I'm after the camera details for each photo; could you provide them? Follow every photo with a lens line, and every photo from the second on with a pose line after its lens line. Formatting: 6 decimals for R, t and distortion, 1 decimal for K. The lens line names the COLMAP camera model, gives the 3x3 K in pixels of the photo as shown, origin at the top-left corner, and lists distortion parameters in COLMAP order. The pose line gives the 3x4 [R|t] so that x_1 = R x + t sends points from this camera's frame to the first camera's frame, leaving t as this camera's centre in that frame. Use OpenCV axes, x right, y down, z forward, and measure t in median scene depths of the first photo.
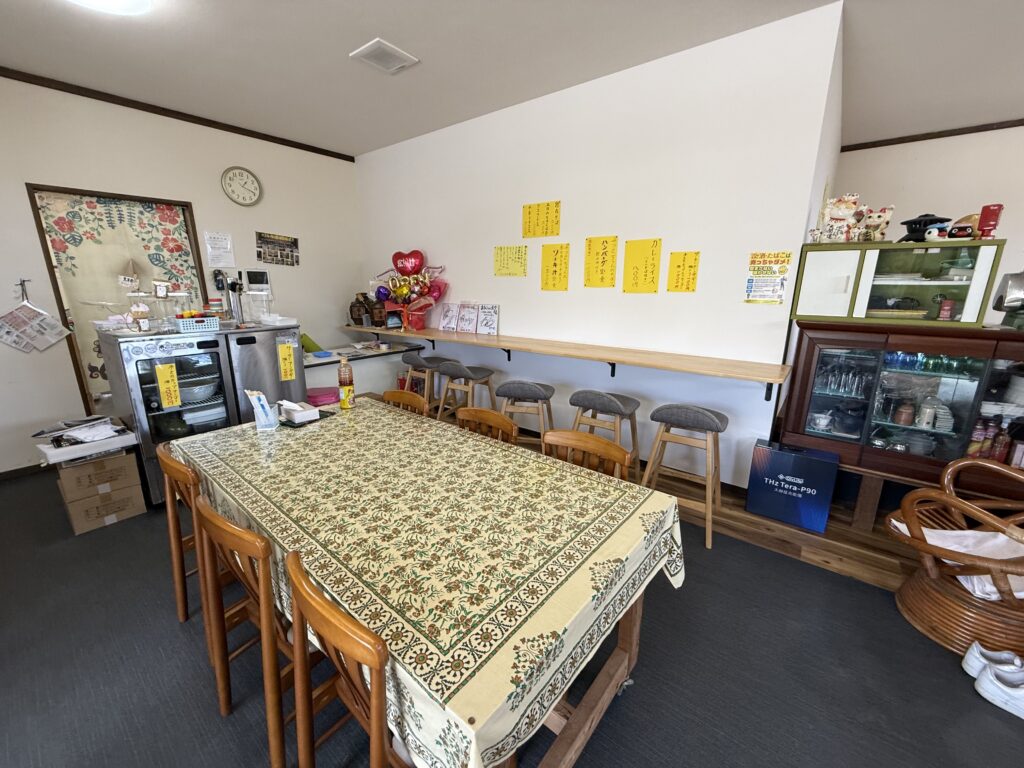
lens RADIAL K [[409.3, 0, 513.2], [0, 409.3, 382.5], [0, 0, 1]] dist [0.002254, -0.000069]
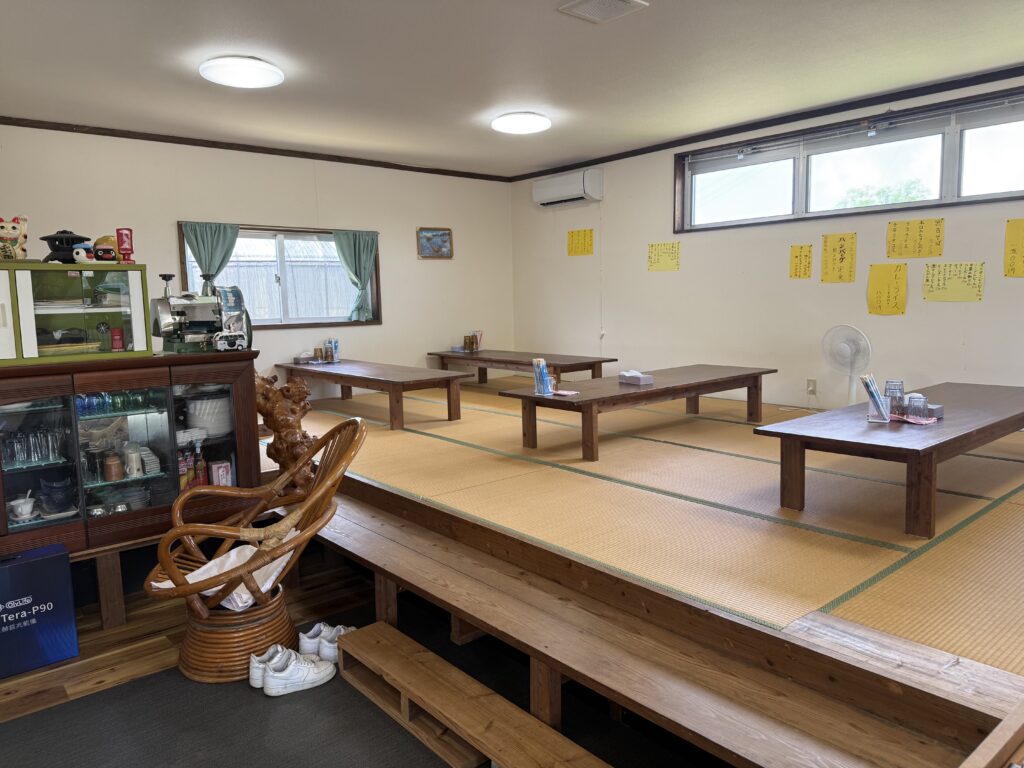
lens RADIAL K [[718.6, 0, 513.1], [0, 718.6, 382.8], [0, 0, 1]] dist [0.001952, -0.000840]
pose [[0.195583, -0.126651, 0.972475, -0.277388], [0.259163, 0.963048, 0.073301, 0.017963], [-0.945823, 0.237693, 0.221179, -0.114397]]
